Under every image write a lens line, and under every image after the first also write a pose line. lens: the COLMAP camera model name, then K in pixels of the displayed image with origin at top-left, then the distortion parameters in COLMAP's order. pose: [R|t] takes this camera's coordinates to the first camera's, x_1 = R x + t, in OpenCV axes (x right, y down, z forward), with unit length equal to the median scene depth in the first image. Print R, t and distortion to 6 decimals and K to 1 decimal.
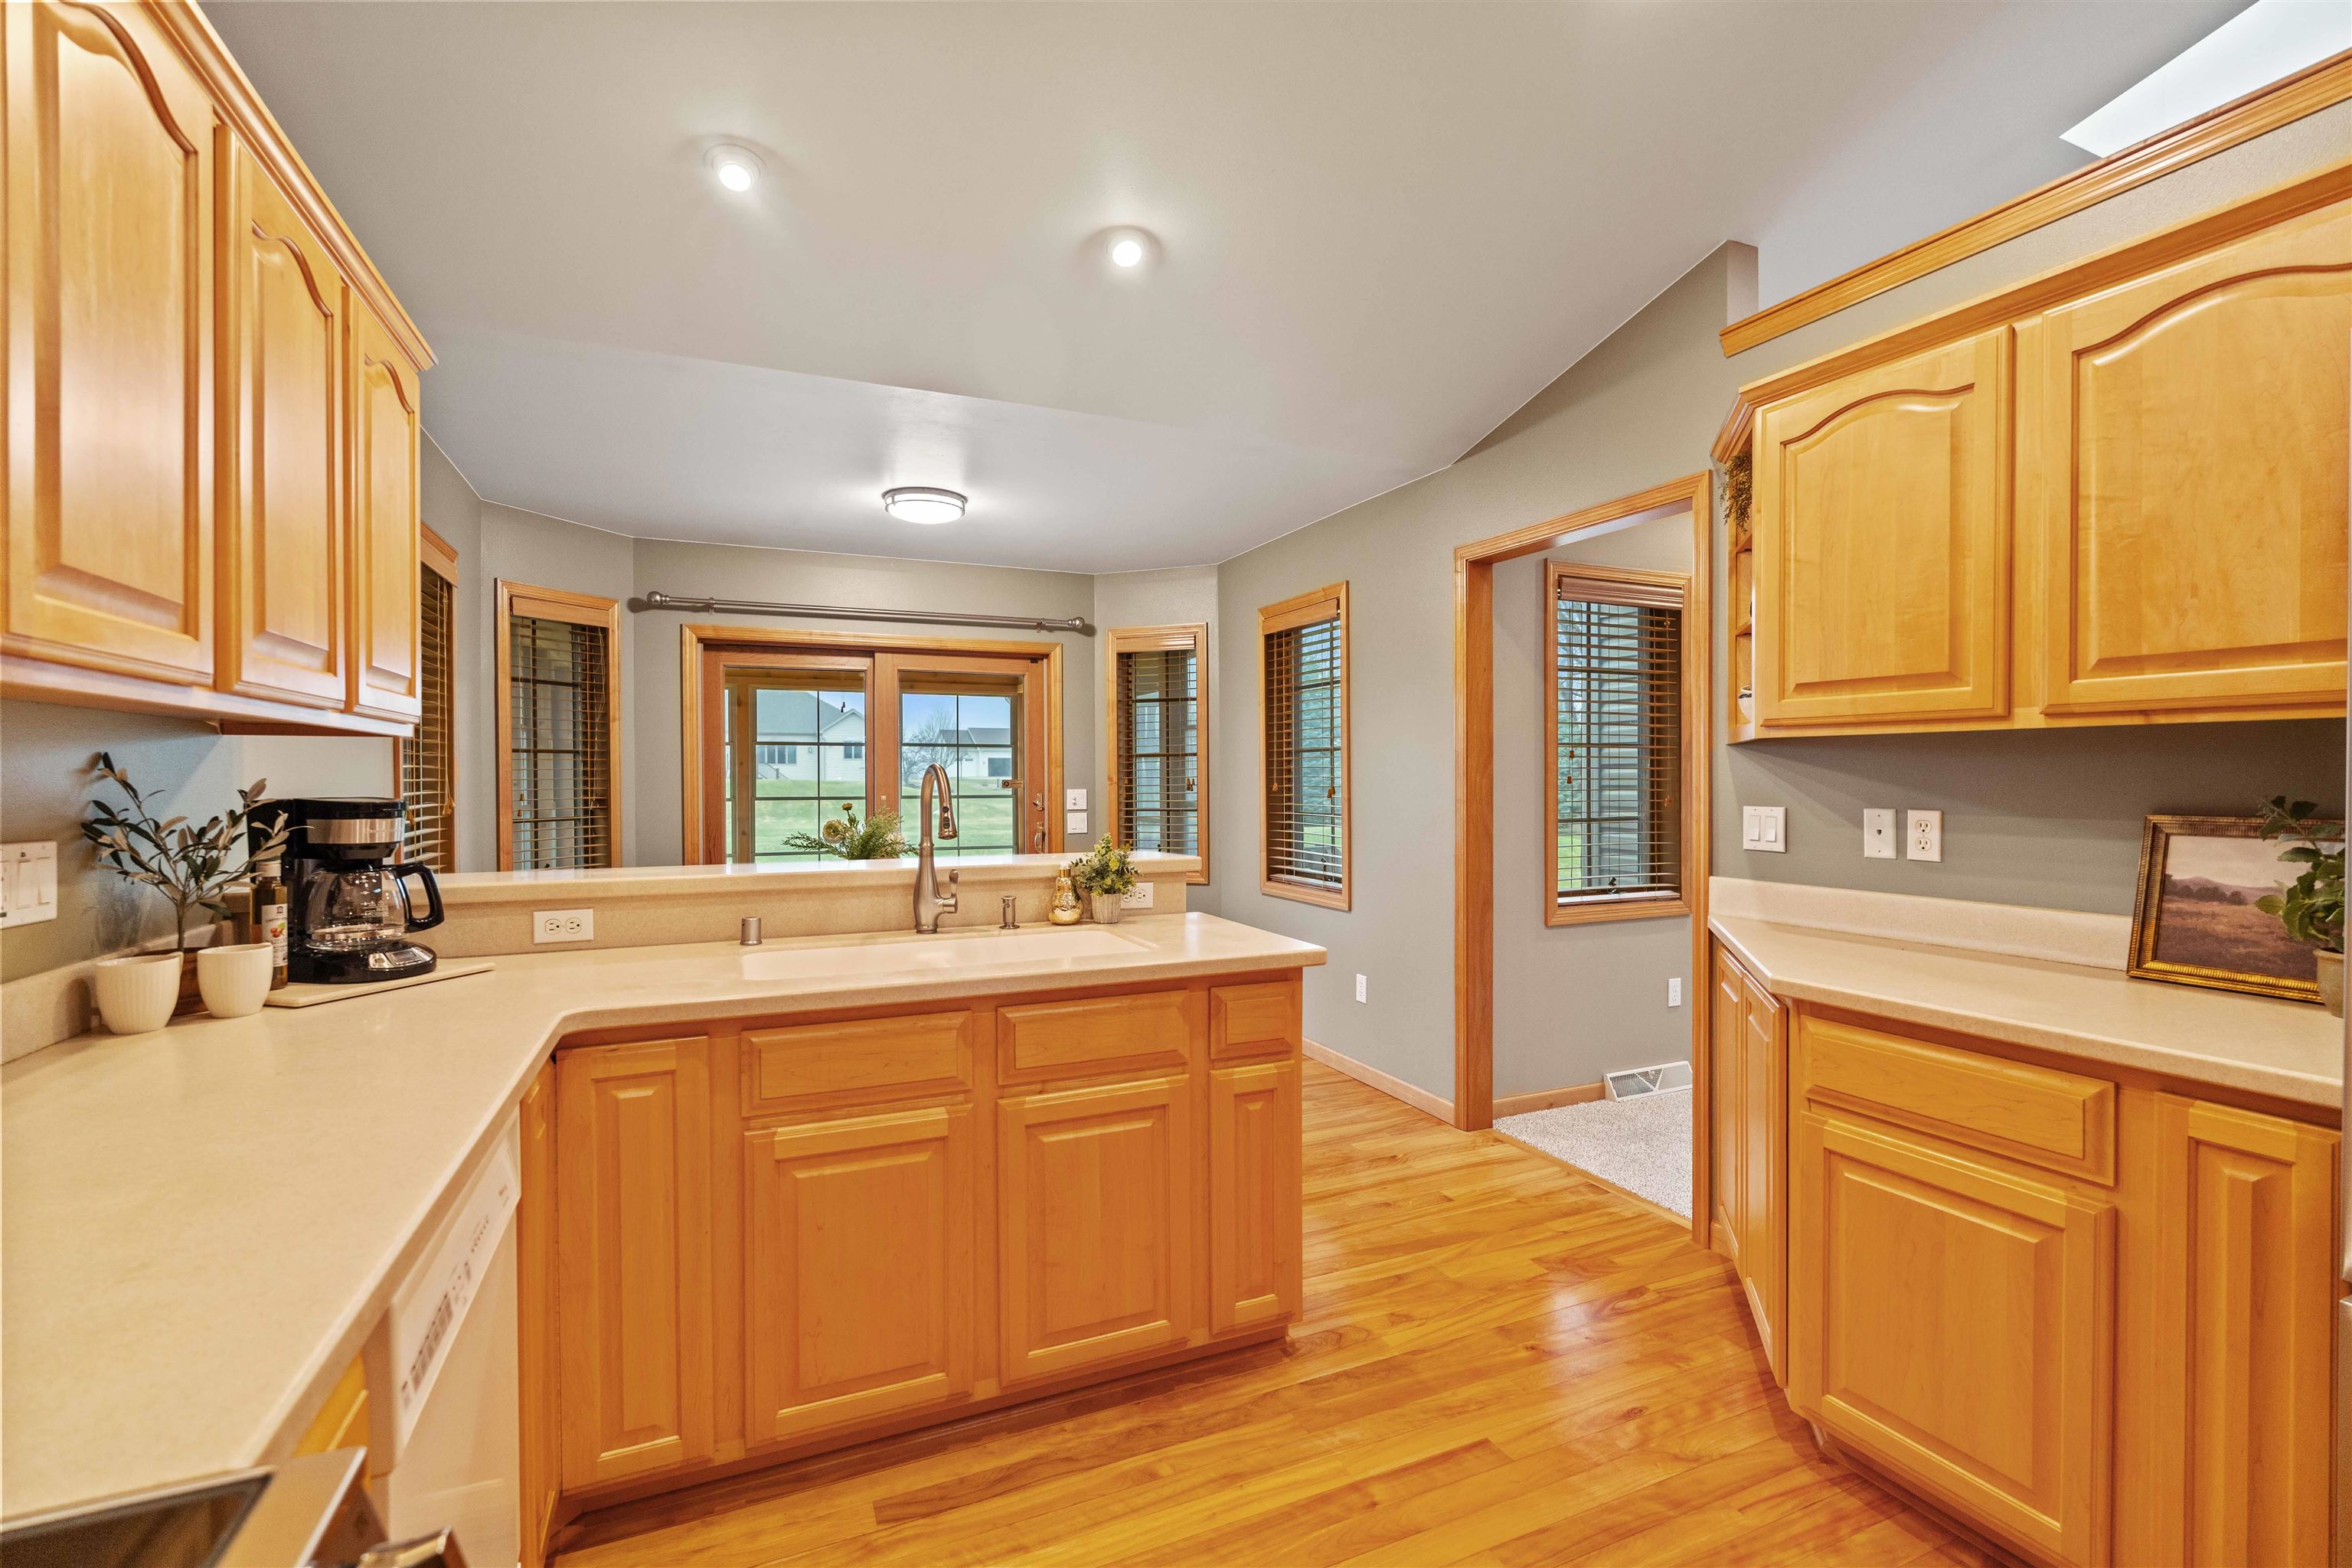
lens RADIAL K [[1036.2, 0, 1176.0], [0, 1036.2, 784.0], [0, 0, 1]] dist [-0.000307, 0.000050]
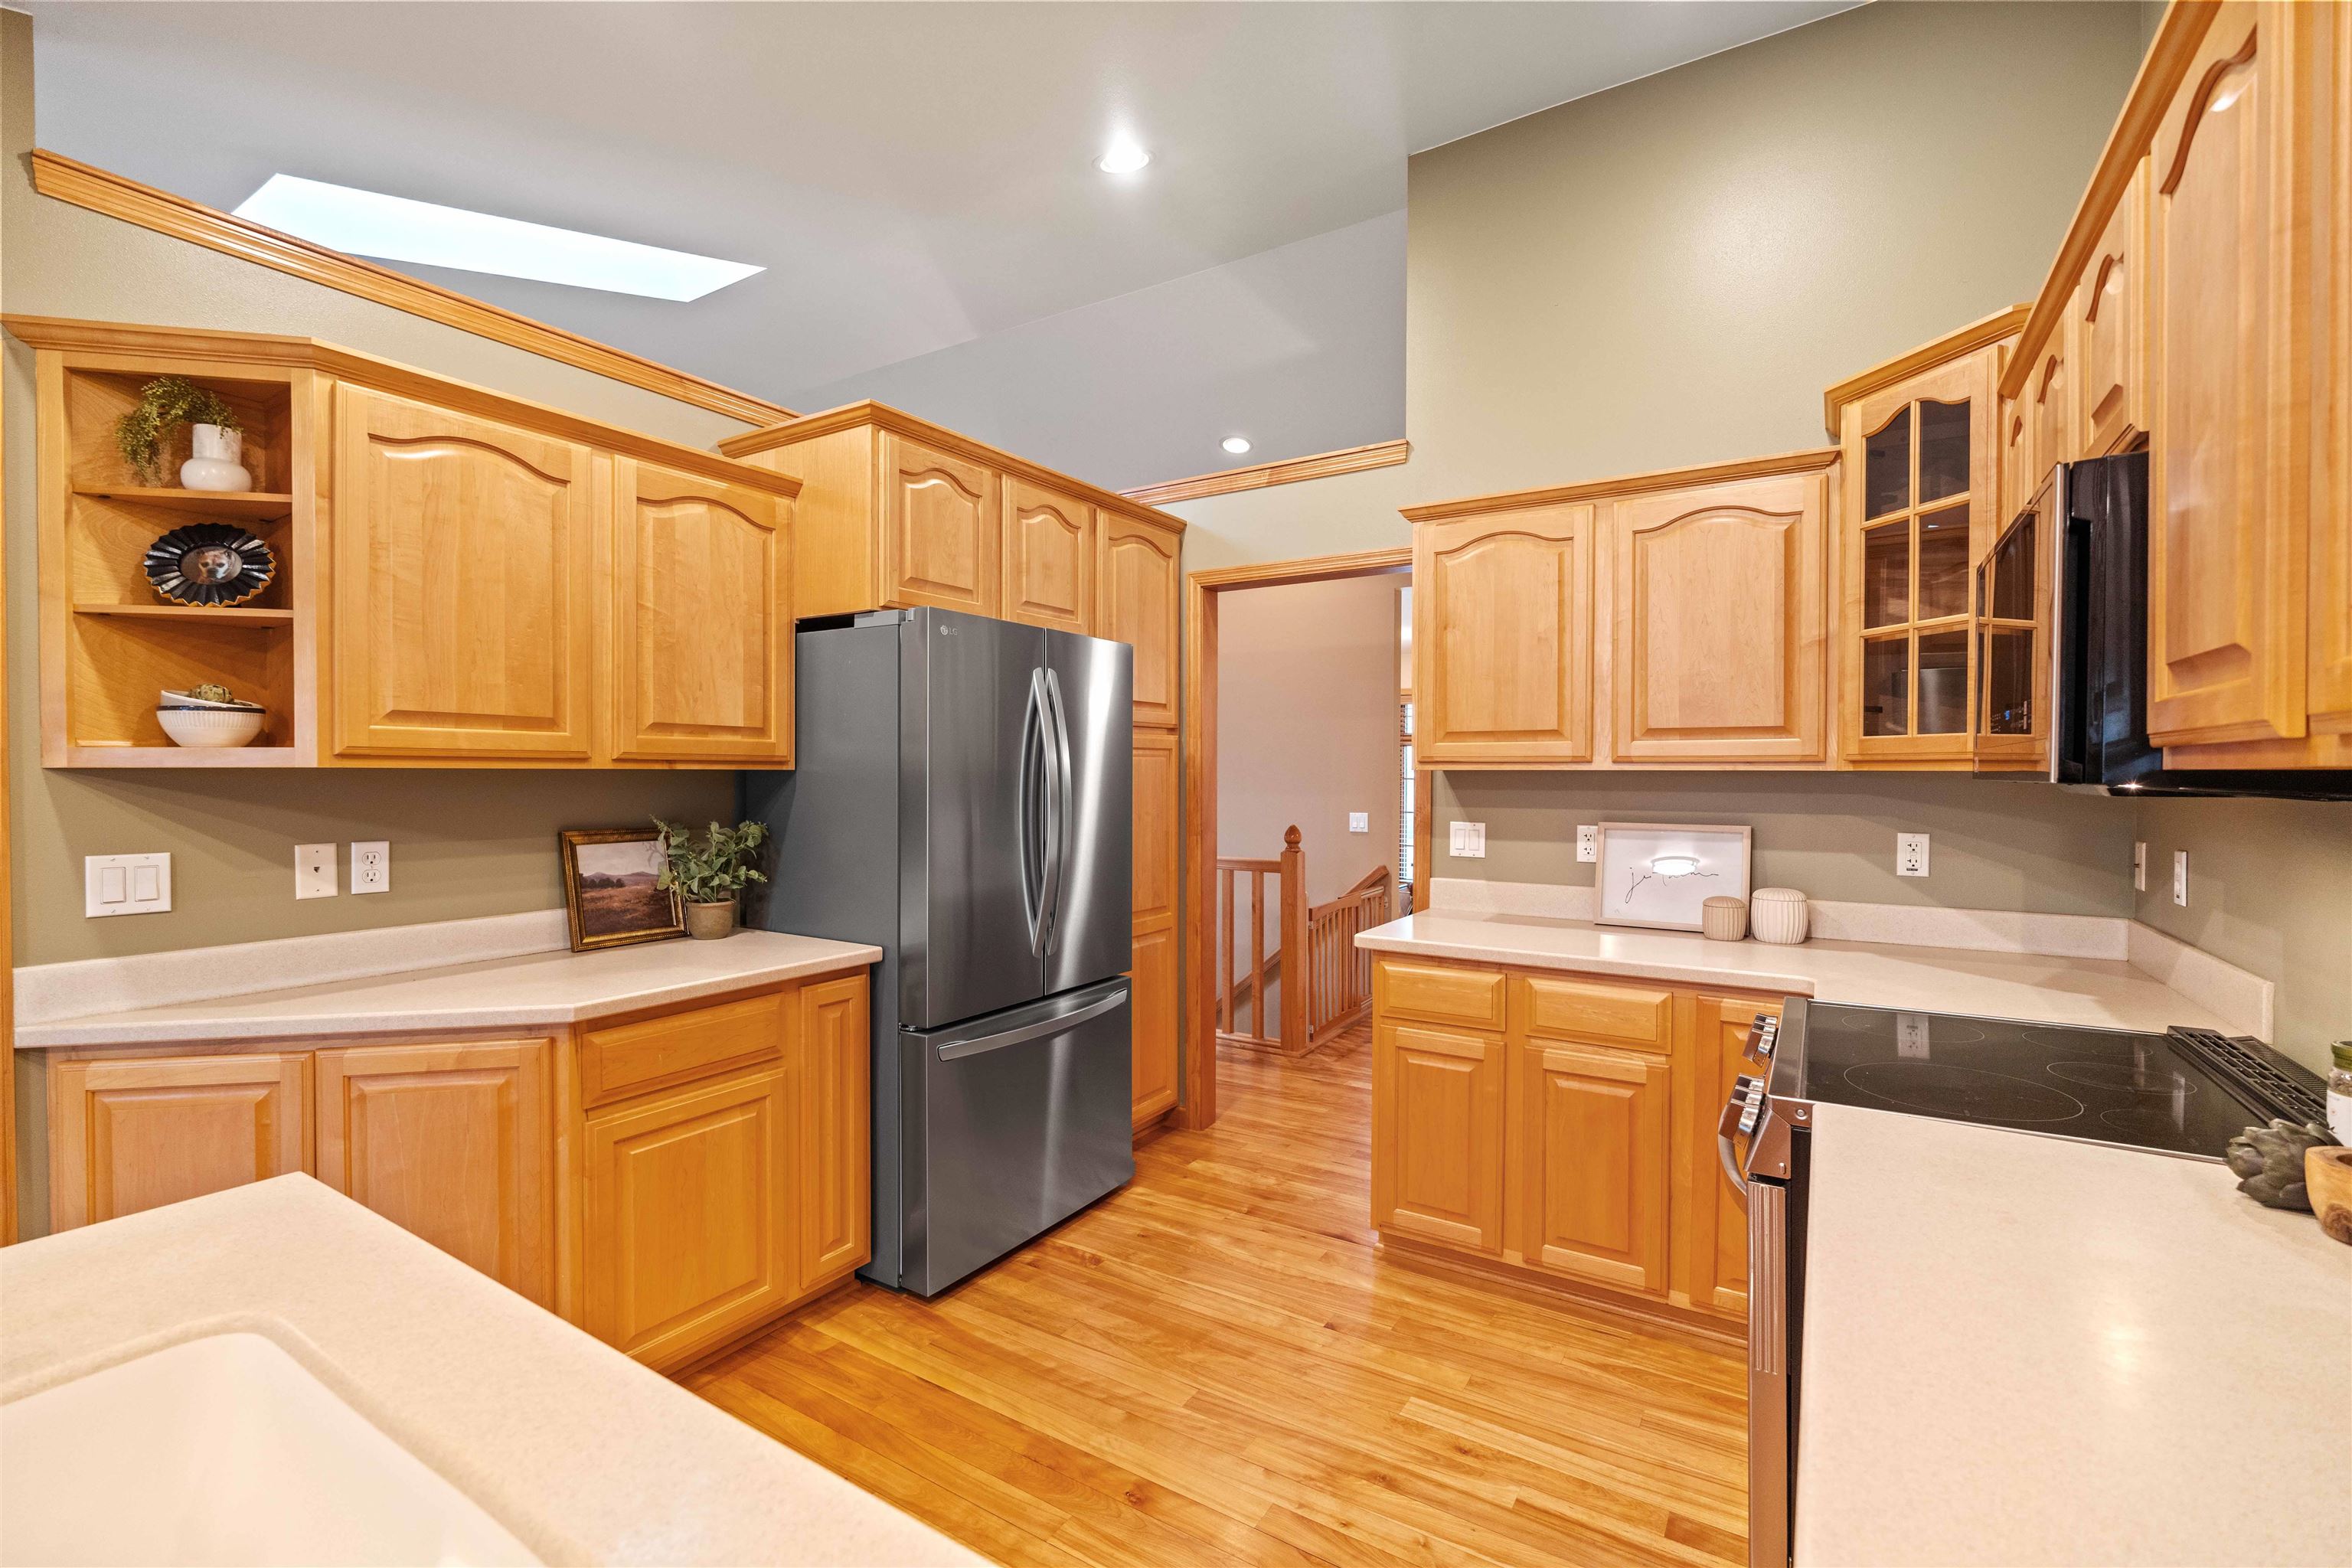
lens RADIAL K [[1026.4, 0, 1176.0], [0, 1026.4, 784.0], [0, 0, 1]] dist [-0.001119, -0.000144]
pose [[-0.558612, -0.012106, 0.829341, -0.609017], [0.002113, 0.999869, 0.016019, -0.051556], [-0.829426, 0.010700, -0.558514, 1.068633]]
